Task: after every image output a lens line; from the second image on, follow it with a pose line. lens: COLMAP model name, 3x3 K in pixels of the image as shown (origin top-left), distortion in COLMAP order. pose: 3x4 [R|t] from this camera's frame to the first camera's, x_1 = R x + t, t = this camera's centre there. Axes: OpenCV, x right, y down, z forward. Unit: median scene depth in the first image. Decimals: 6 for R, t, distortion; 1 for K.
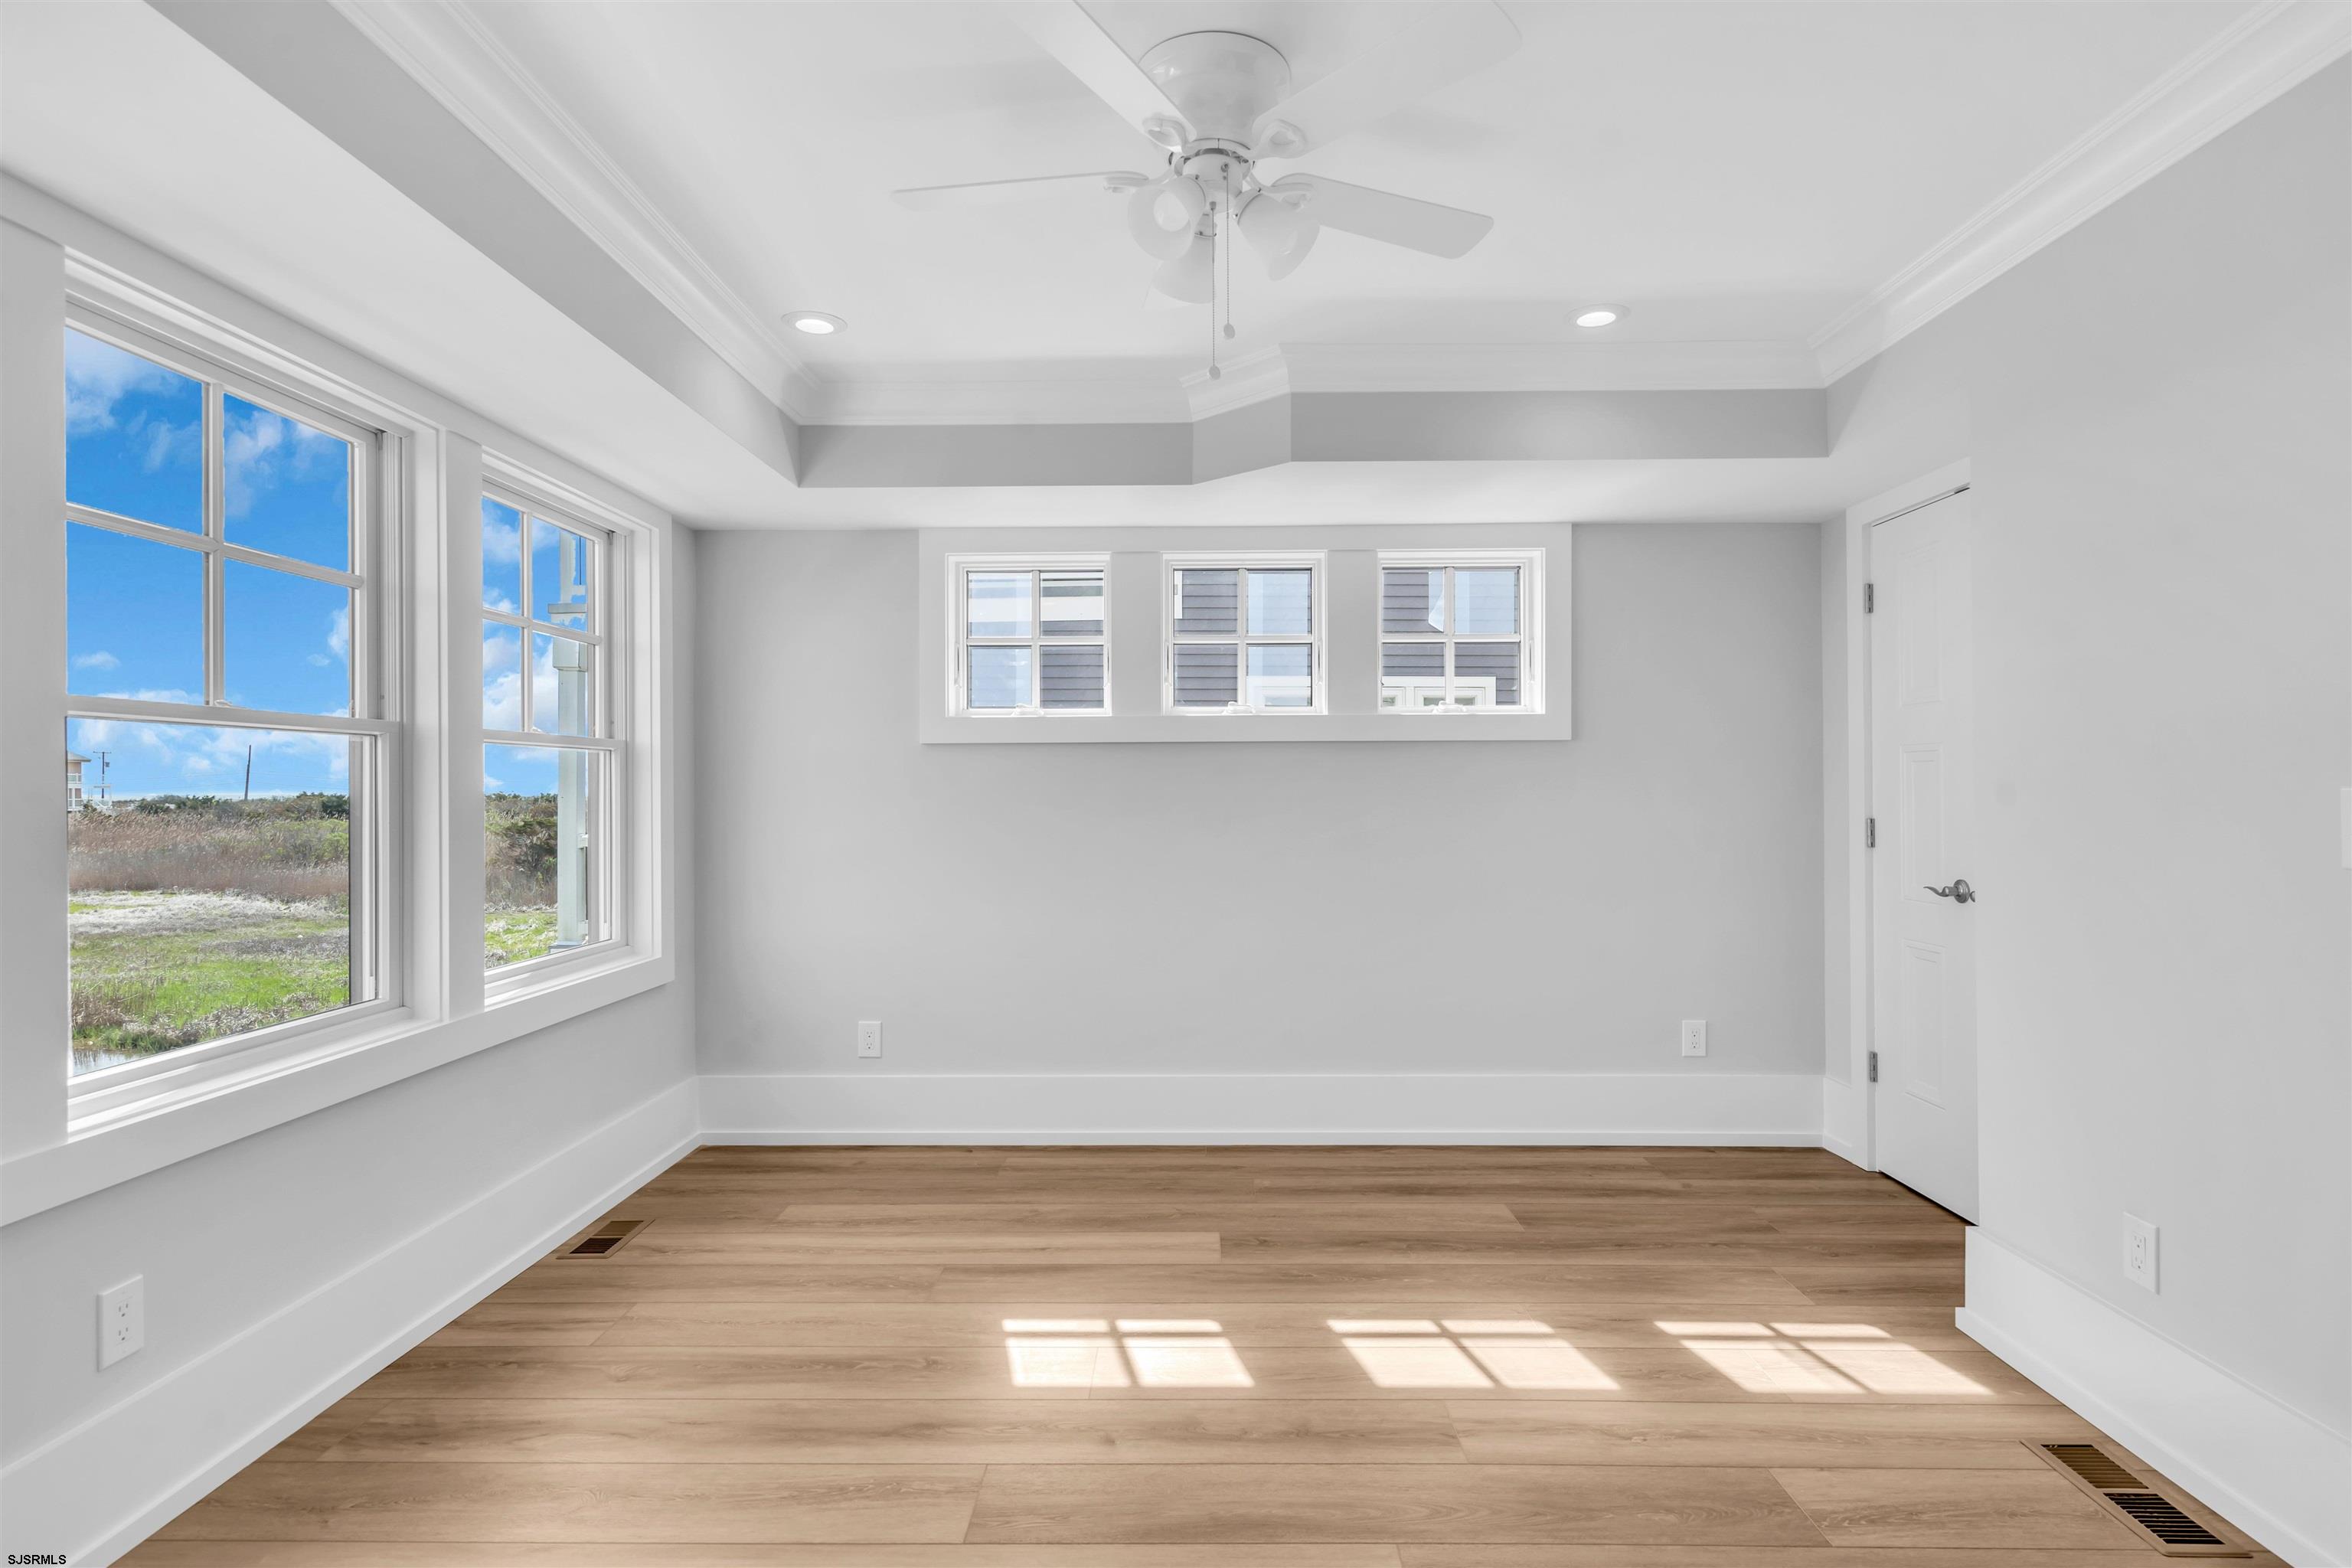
lens RADIAL K [[1208.6, 0, 1176.0], [0, 1208.6, 784.0], [0, 0, 1]] dist [-0.001088, 0.001674]
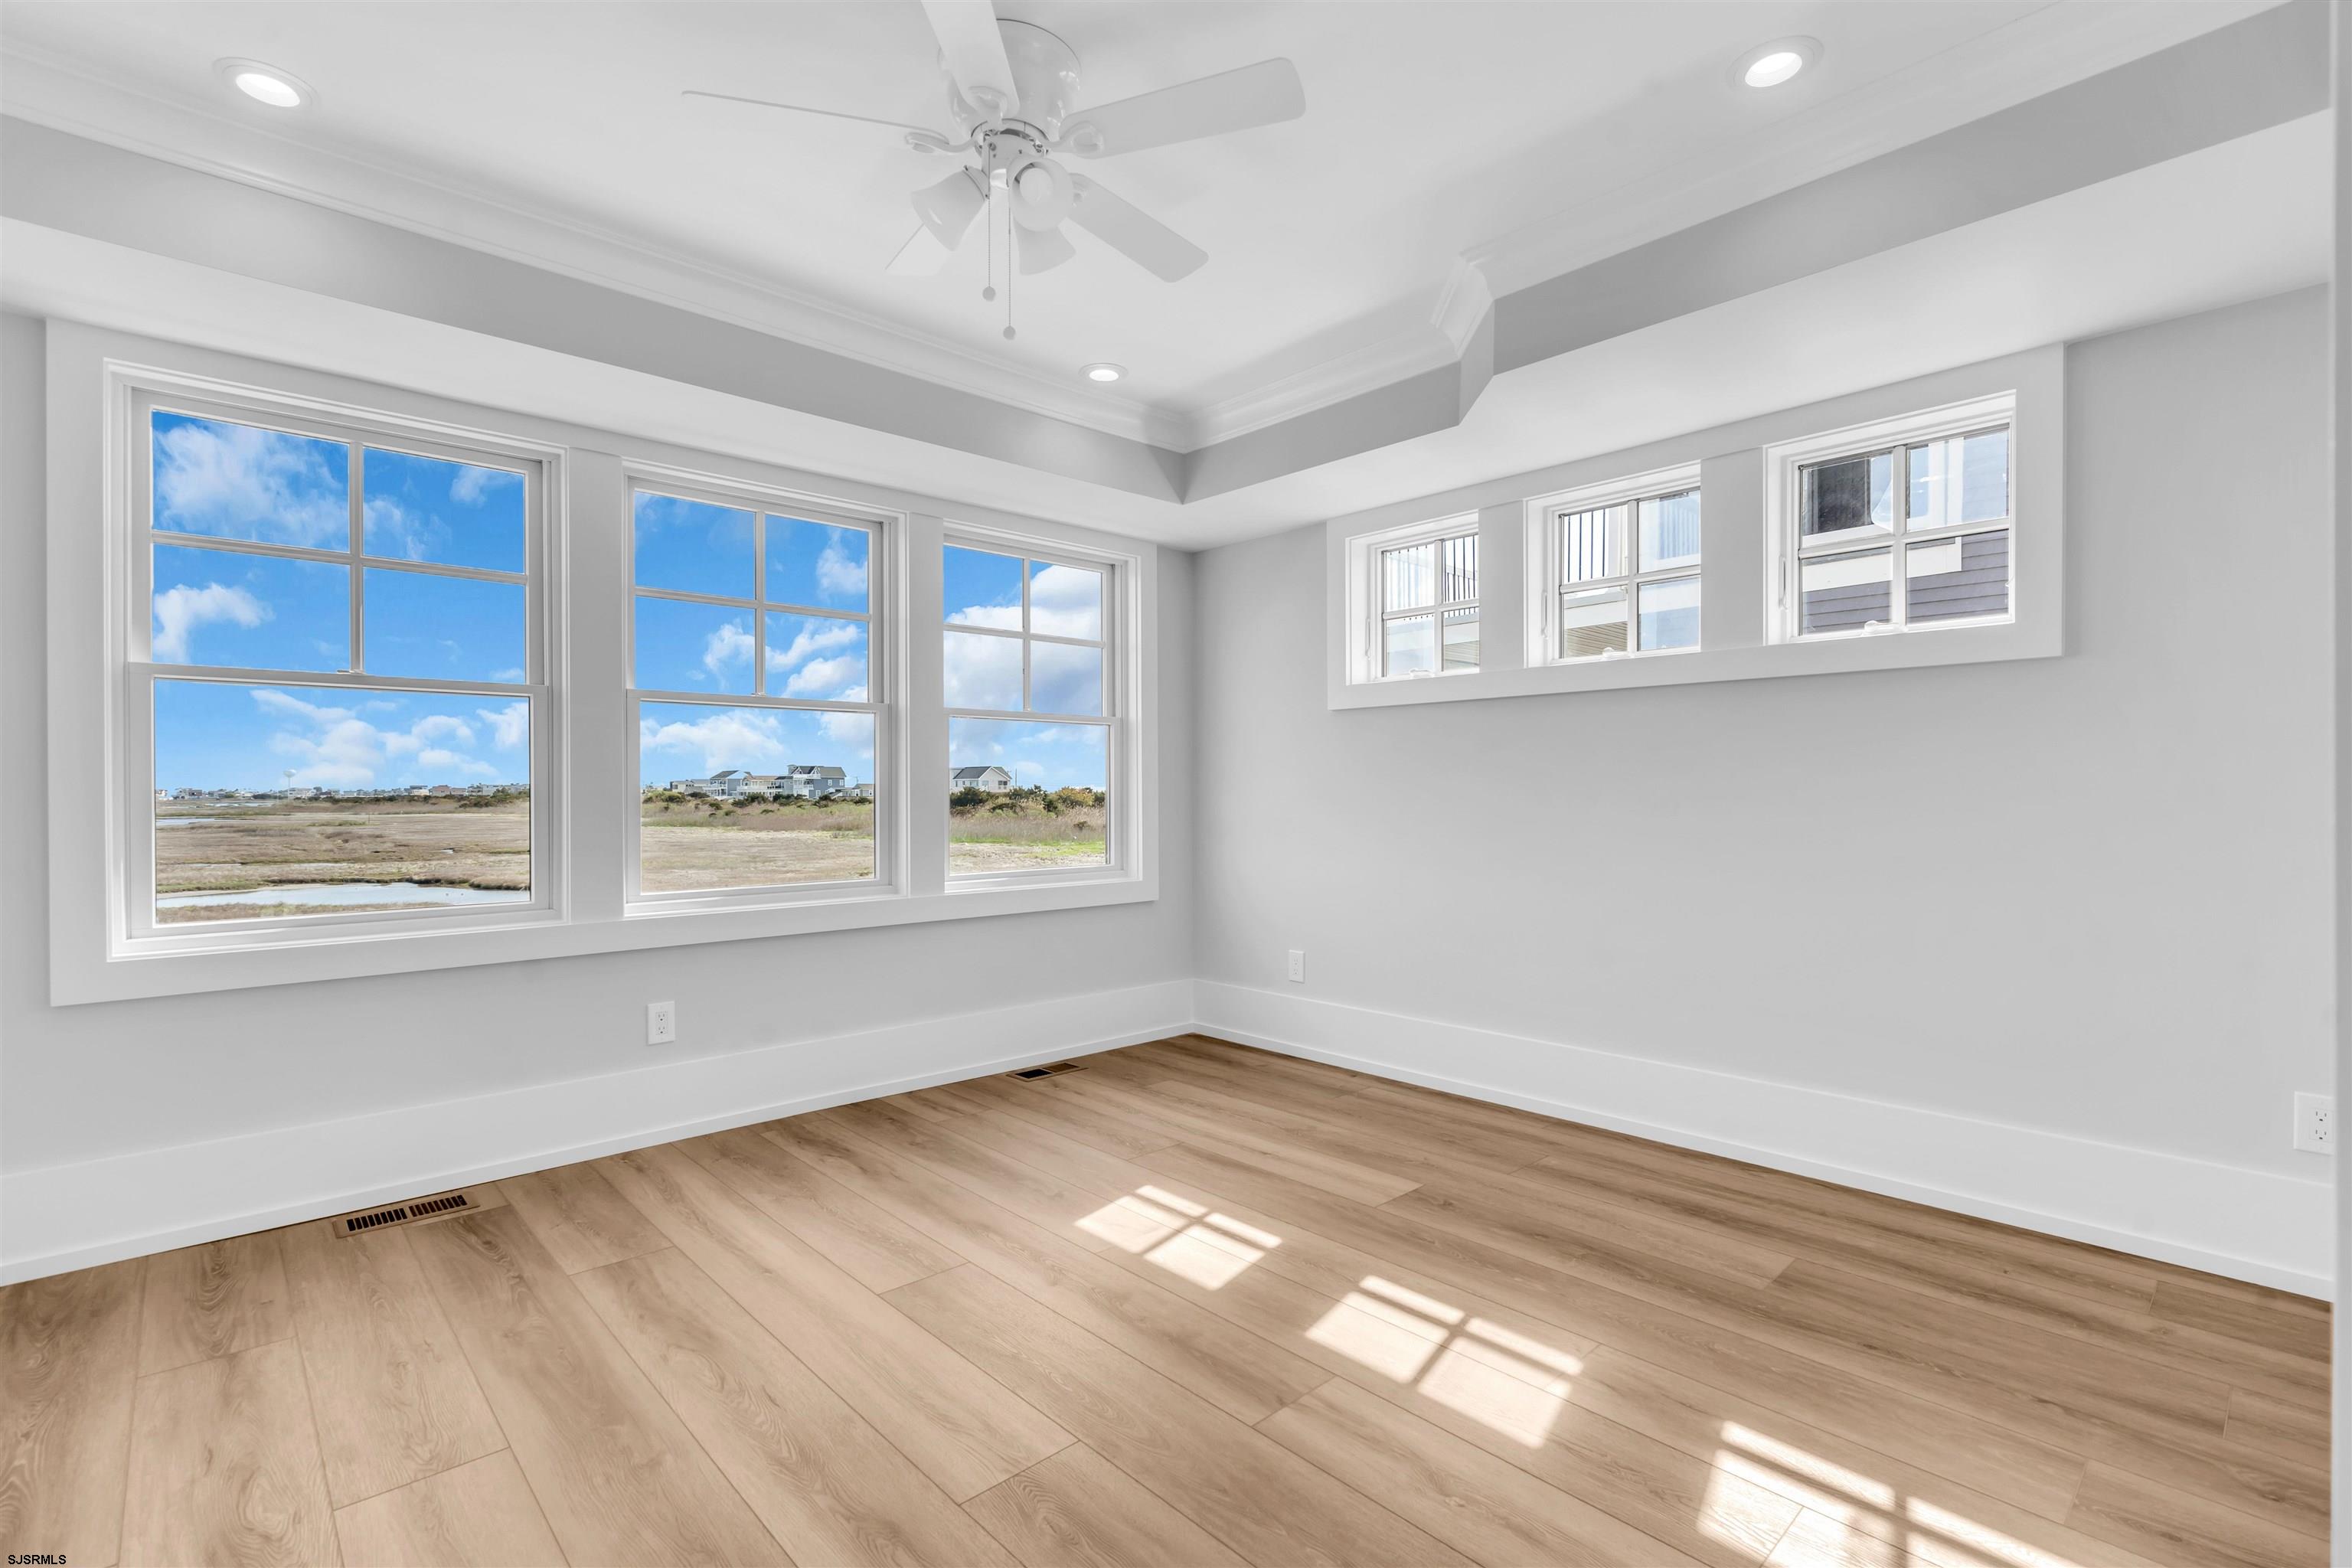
lens RADIAL K [[1063.9, 0, 1184.0], [0, 1063.9, 792.4], [0, 0, 1]] dist [0.000208, 0.000410]
pose [[0.696309, 0.002904, -0.717736, 0.523774], [0.000698, 0.999989, 0.004723, 0.049413], [0.717742, -0.003789, 0.696299, 0.265348]]
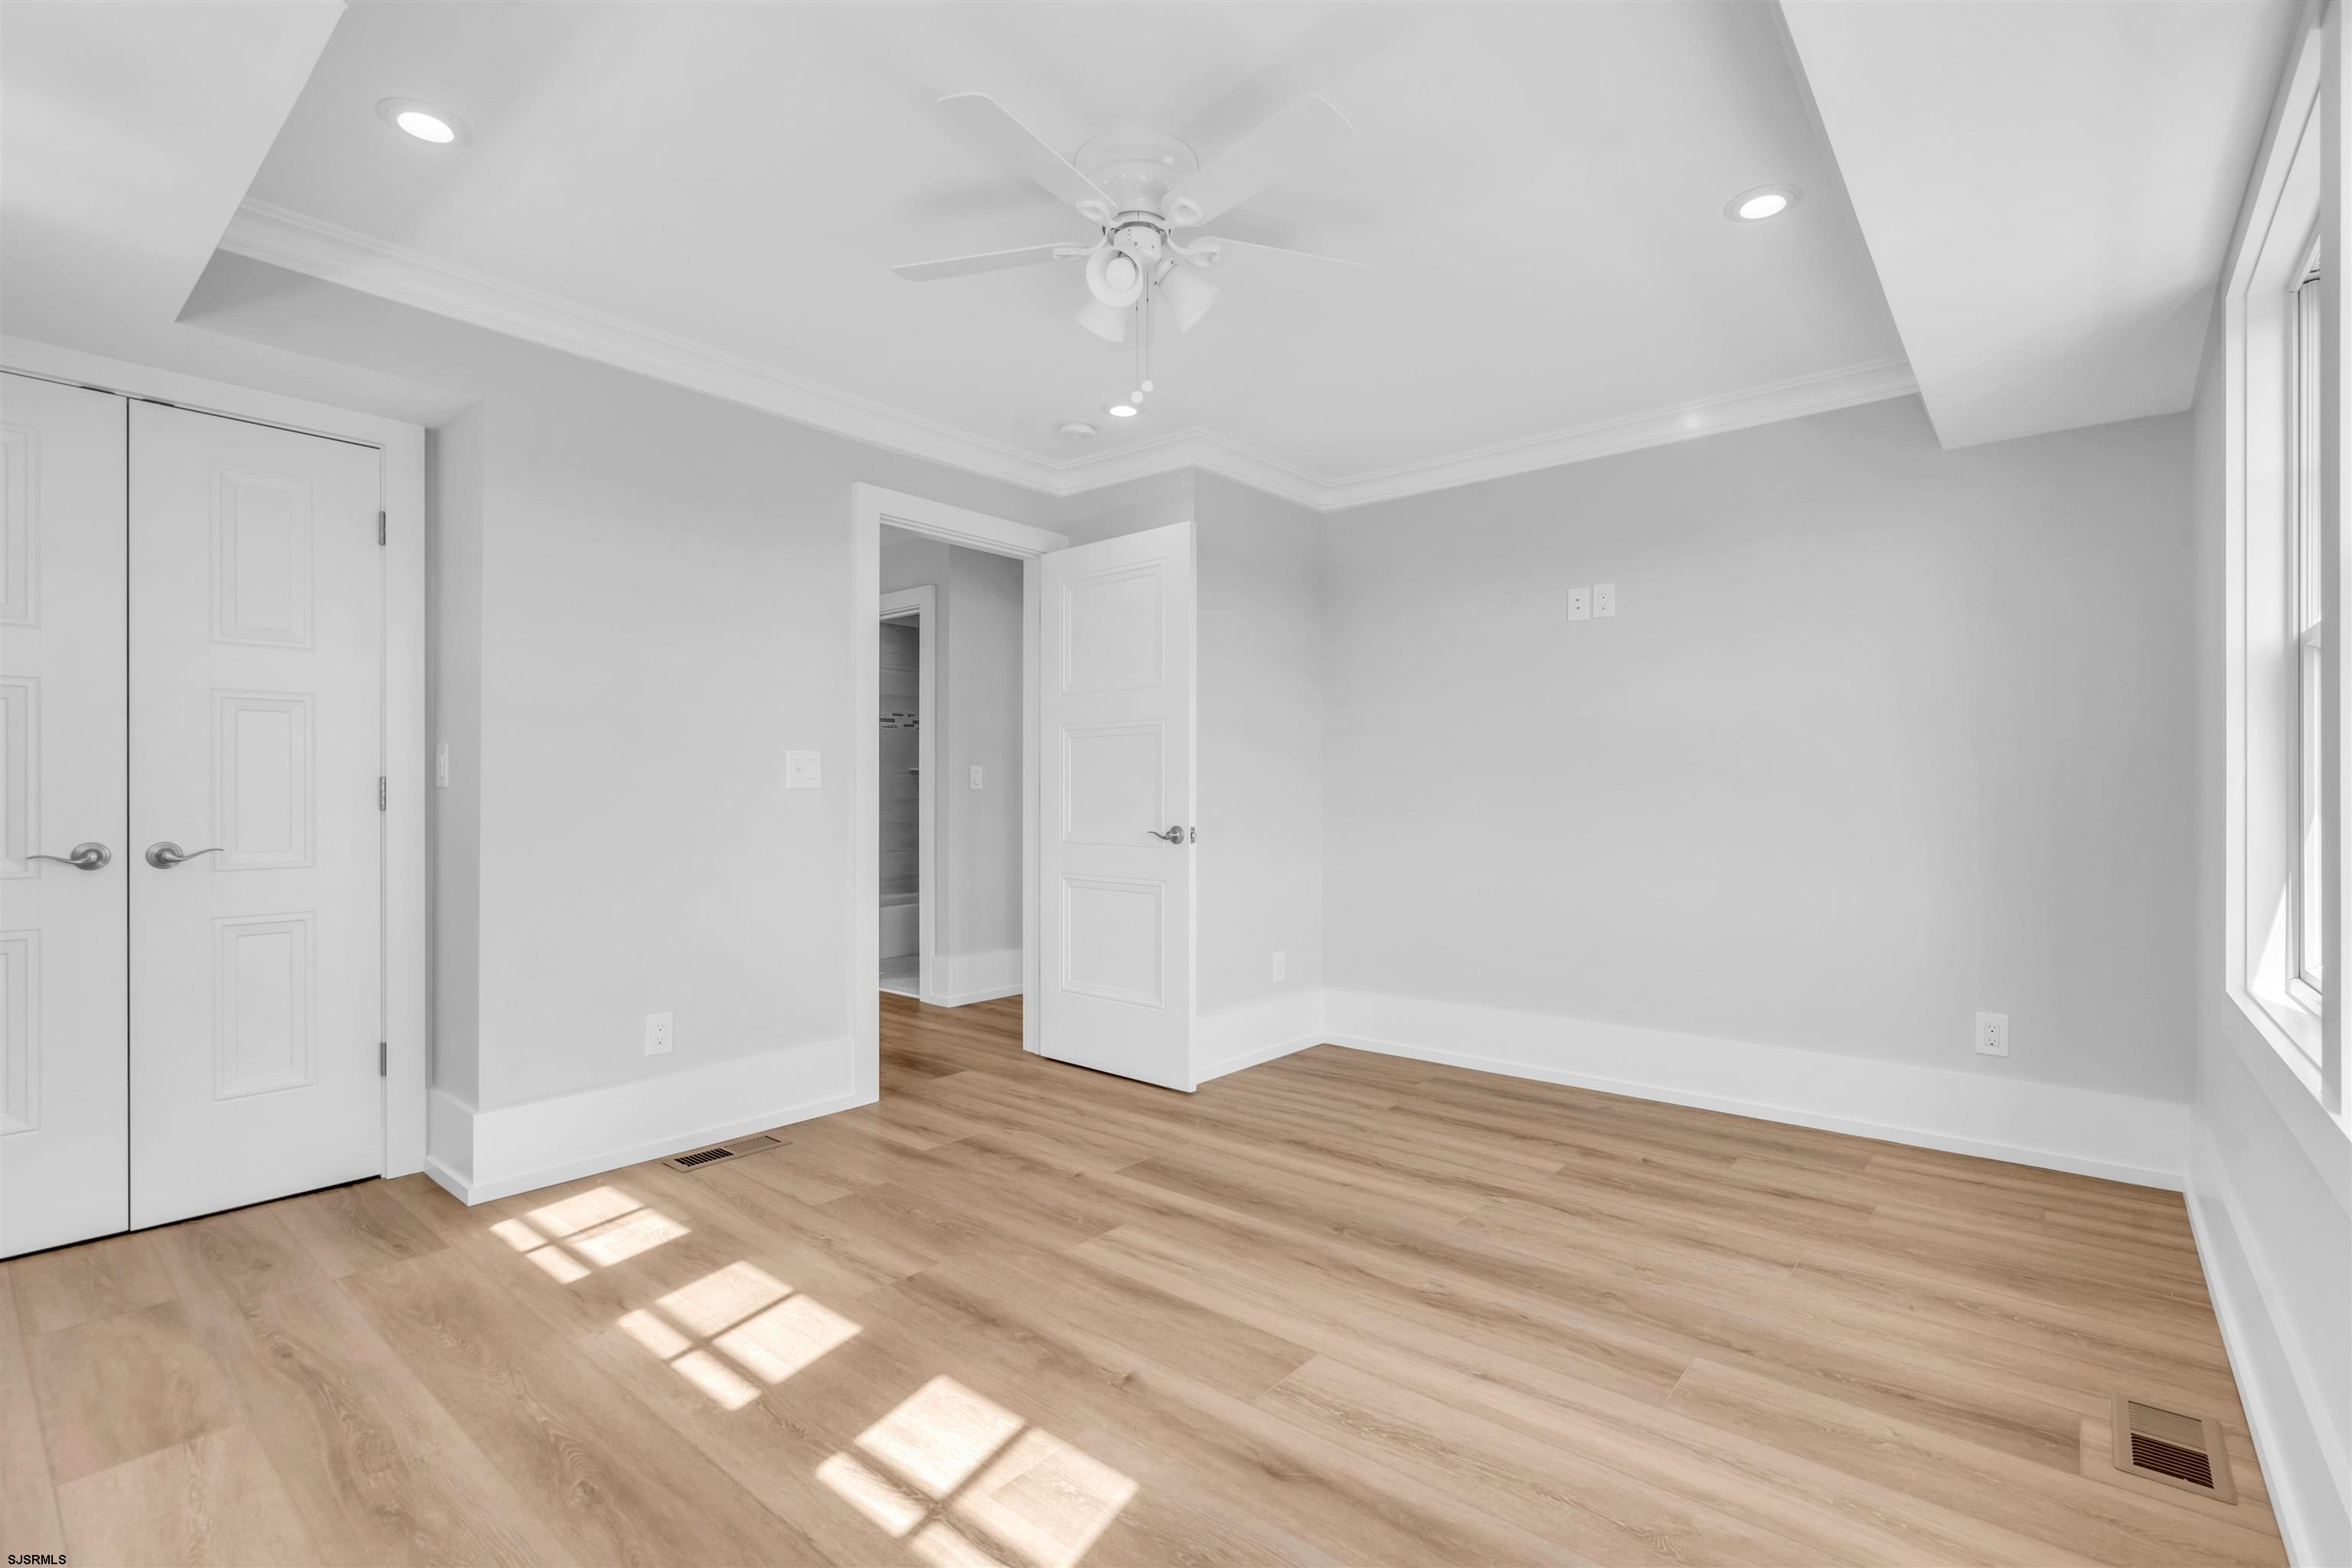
lens RADIAL K [[1063.9, 0, 1184.0], [0, 1063.9, 792.4], [0, 0, 1]] dist [0.000208, 0.000410]
pose [[-0.780499, 0.008896, 0.625094, -0.436363], [0.003248, 0.999943, -0.010175, 0.055071], [-0.625149, -0.005911, -0.780483, 1.137865]]
